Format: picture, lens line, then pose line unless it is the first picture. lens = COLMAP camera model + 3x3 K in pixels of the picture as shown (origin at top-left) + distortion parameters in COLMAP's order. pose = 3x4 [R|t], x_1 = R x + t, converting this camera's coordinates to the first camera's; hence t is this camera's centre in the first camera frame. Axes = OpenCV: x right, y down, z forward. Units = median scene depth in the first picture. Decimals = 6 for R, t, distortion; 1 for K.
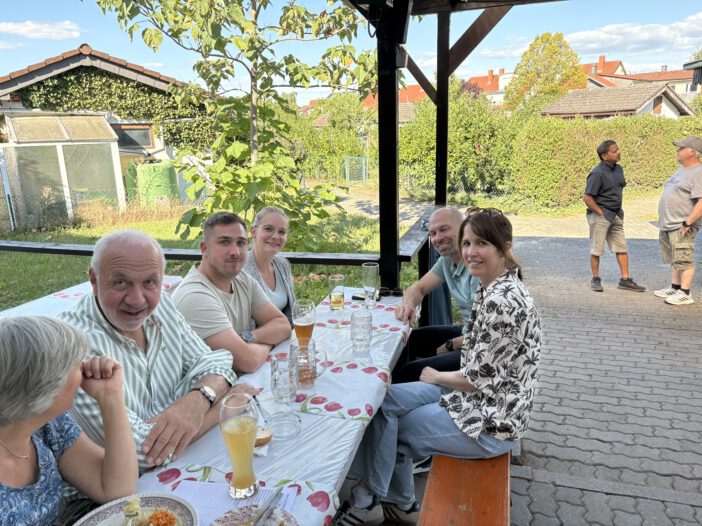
lens RADIAL K [[514.0, 0, 351.0], [0, 514.0, 263.0], [0, 0, 1]] dist [-0.001498, -0.002621]
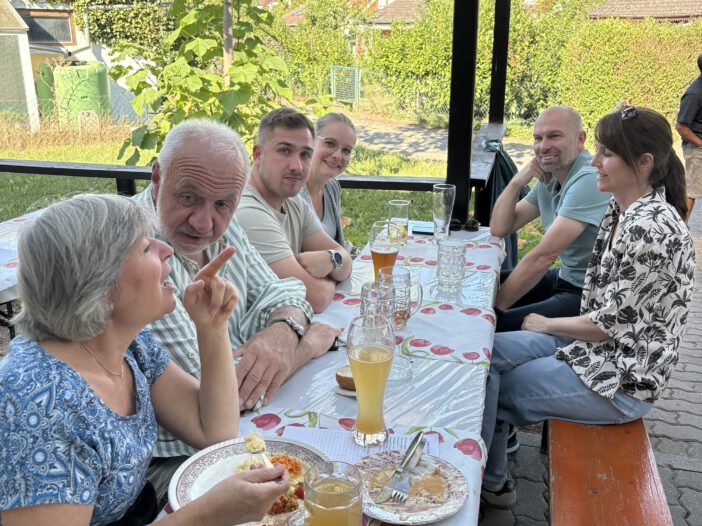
lens RADIAL K [[688.4, 0, 351.0], [0, 688.4, 263.0], [0, 0, 1]] dist [-0.072278, 0.142209]
pose [[0.999374, 0.022271, 0.027494, -0.170339], [-0.024266, 0.996924, 0.074528, 0.059986], [-0.025750, -0.075149, 0.996840, -0.022427]]
